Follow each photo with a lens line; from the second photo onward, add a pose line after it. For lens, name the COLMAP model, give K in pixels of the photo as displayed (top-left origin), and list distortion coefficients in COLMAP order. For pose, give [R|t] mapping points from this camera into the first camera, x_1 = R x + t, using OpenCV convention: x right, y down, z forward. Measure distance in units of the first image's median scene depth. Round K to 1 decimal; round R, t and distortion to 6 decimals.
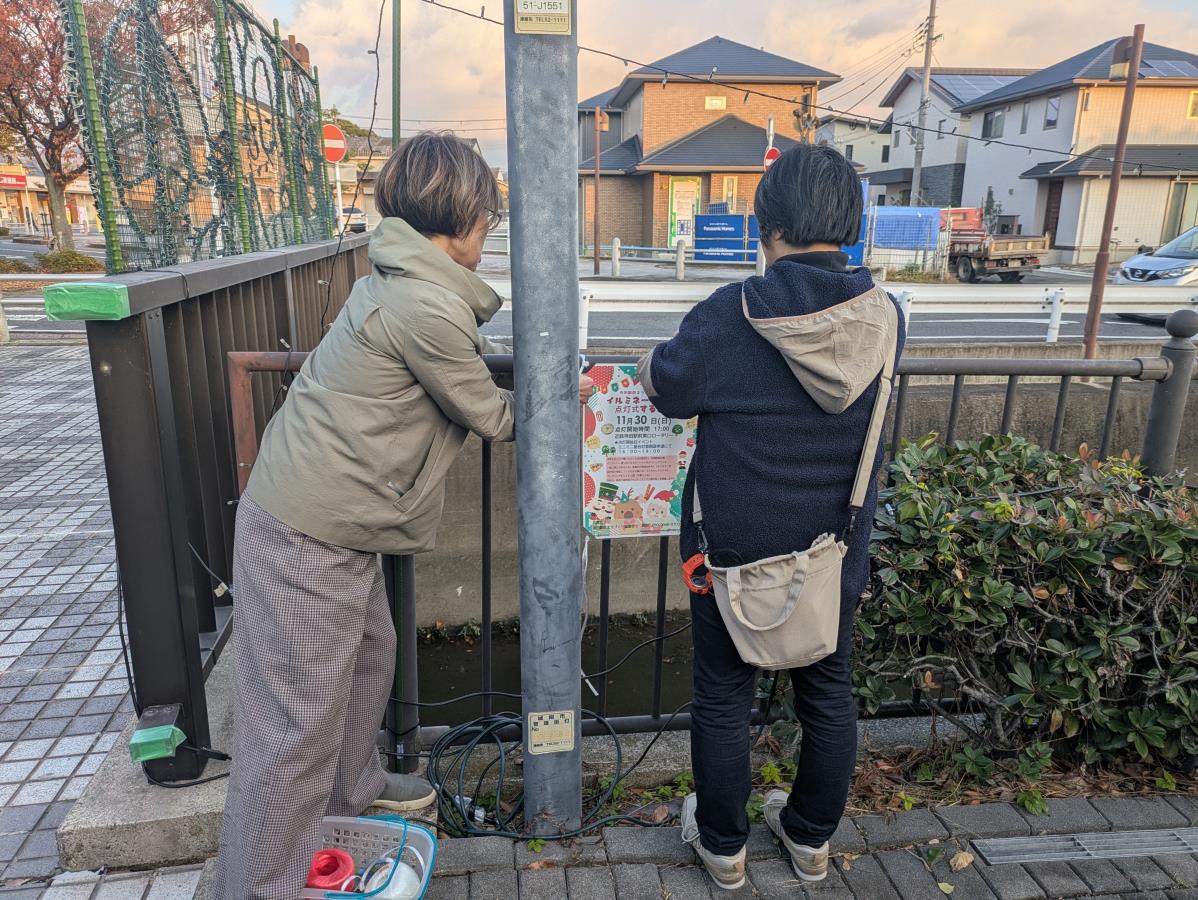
lens RADIAL K [[883.4, 0, 599.0], [0, 883.4, 450.0], [0, 0, 1]] dist [0.030441, -0.028117]
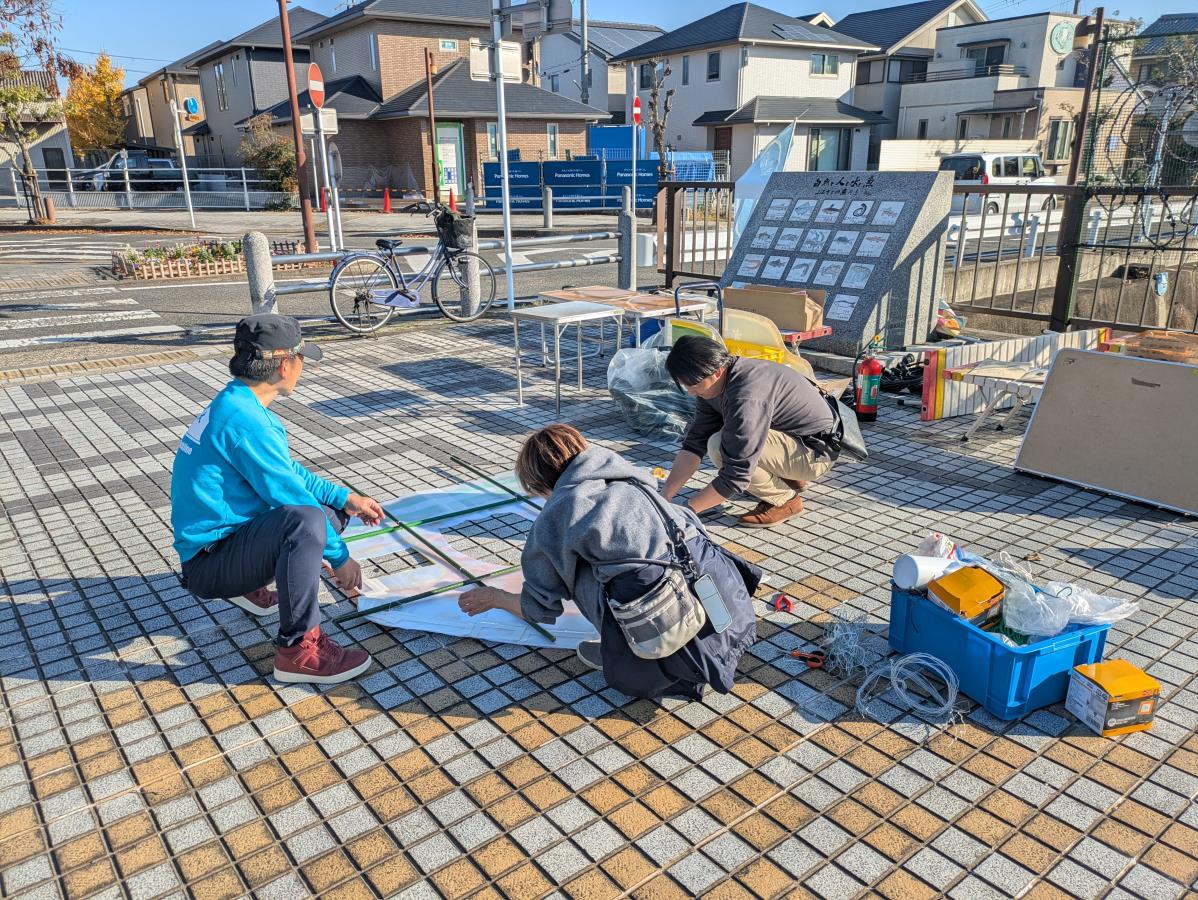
lens RADIAL K [[883.4, 0, 599.0], [0, 883.4, 450.0], [0, 0, 1]] dist [0.030441, -0.028117]
pose [[0.856889, -0.178865, 0.483475, -0.275762], [0.150114, 0.983808, 0.097913, -0.022894], [-0.493160, -0.011324, 0.869865, 0.059283]]
